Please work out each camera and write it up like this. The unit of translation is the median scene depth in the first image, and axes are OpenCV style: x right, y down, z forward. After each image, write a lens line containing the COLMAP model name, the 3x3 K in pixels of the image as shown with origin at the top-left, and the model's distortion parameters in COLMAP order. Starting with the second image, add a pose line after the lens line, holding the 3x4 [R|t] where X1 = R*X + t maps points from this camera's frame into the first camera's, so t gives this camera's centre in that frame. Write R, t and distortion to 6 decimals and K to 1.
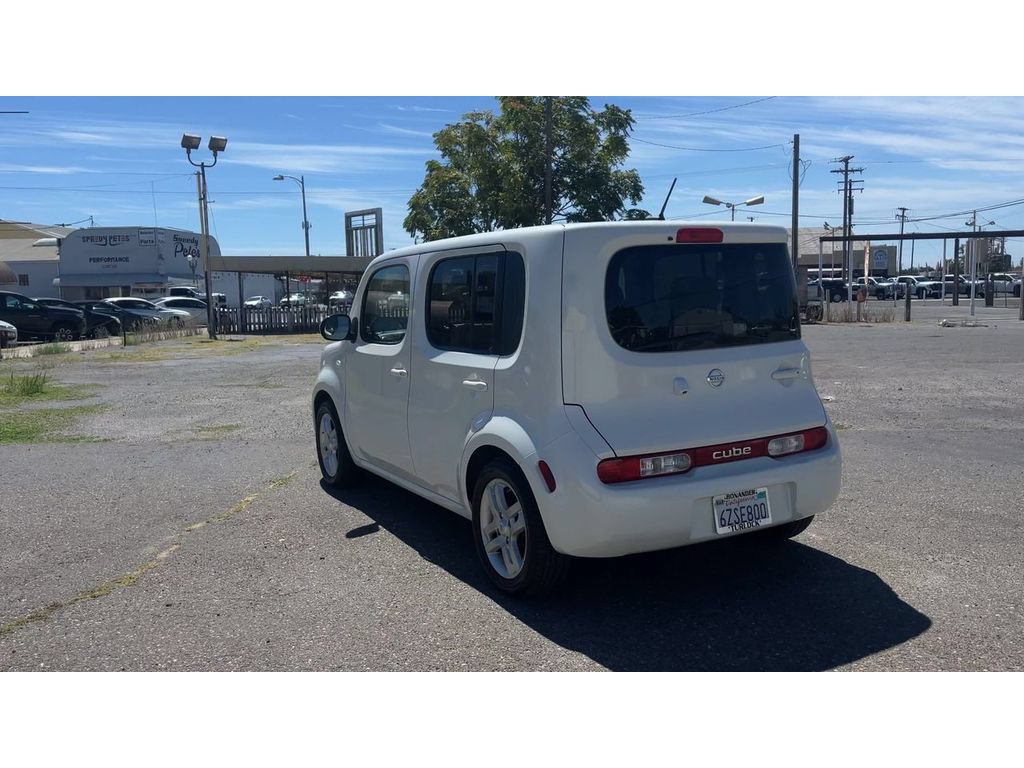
lens RADIAL K [[871.8, 0, 516.4], [0, 871.8, 377.9], [0, 0, 1]] dist [0.061929, -0.081085]
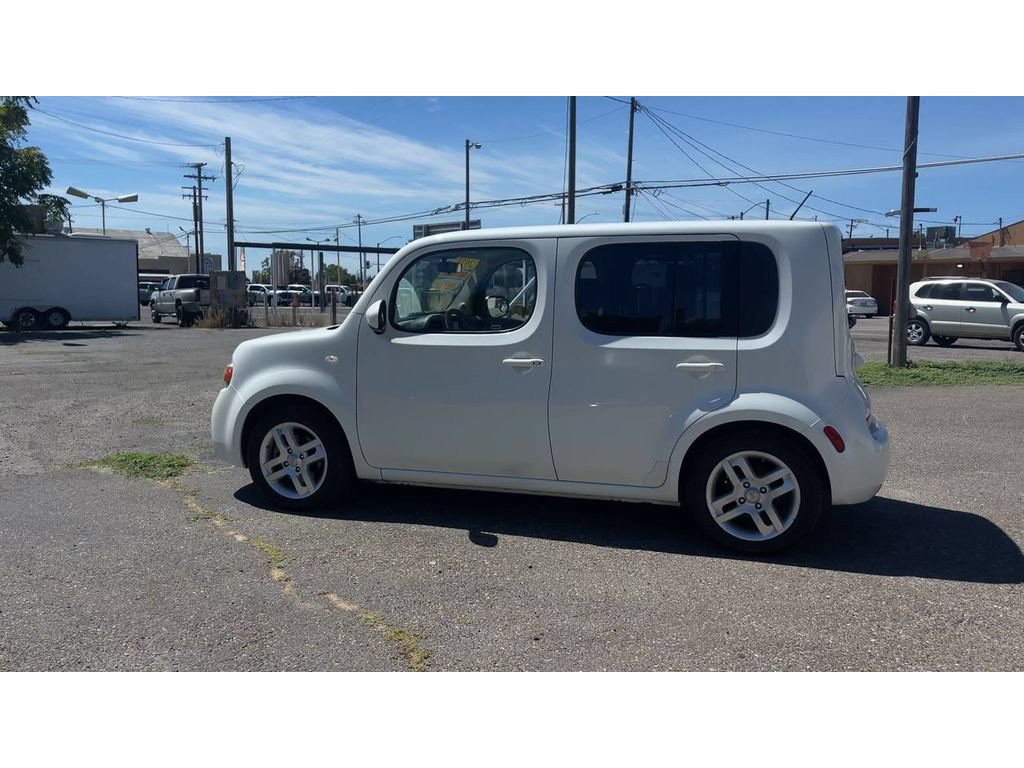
lens RADIAL K [[871.8, 0, 516.4], [0, 871.8, 377.9], [0, 0, 1]] dist [0.061929, -0.081085]
pose [[0.729235, -0.040011, 0.683092, -0.899382], [0.045341, 0.998920, 0.010105, 0.000729], [-0.682759, 0.023603, 0.730262, 0.370952]]
